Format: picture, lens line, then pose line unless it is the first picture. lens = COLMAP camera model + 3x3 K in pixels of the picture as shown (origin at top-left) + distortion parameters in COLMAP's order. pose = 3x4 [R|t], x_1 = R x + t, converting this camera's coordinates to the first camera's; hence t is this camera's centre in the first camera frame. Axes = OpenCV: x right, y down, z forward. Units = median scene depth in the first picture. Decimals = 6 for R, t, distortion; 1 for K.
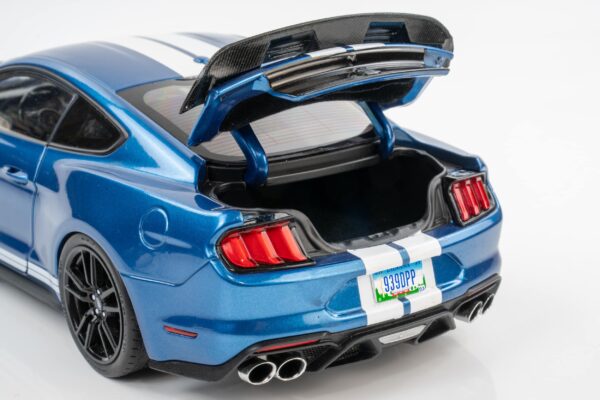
lens RADIAL K [[1090.3, 0, 300.0], [0, 1090.3, 200.0], [0, 0, 1]] dist [-0.042376, -0.067587]
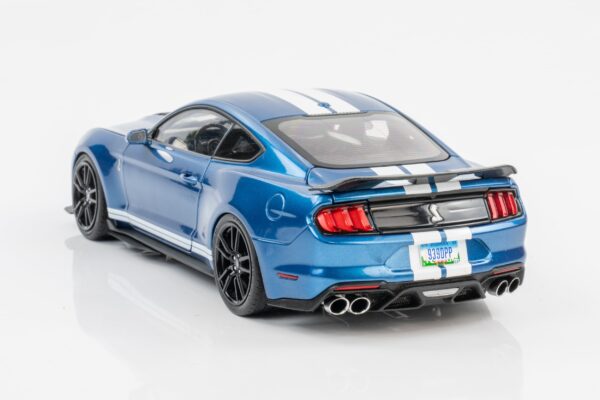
lens RADIAL K [[1090.3, 0, 300.0], [0, 1090.3, 200.0], [0, 0, 1]] dist [-0.042376, -0.067587]
pose [[0.985984, 0.054102, -0.157825, 0.129791], [-0.066656, 0.994926, -0.075363, 0.122078], [0.152947, 0.084827, 0.984587, -0.451595]]
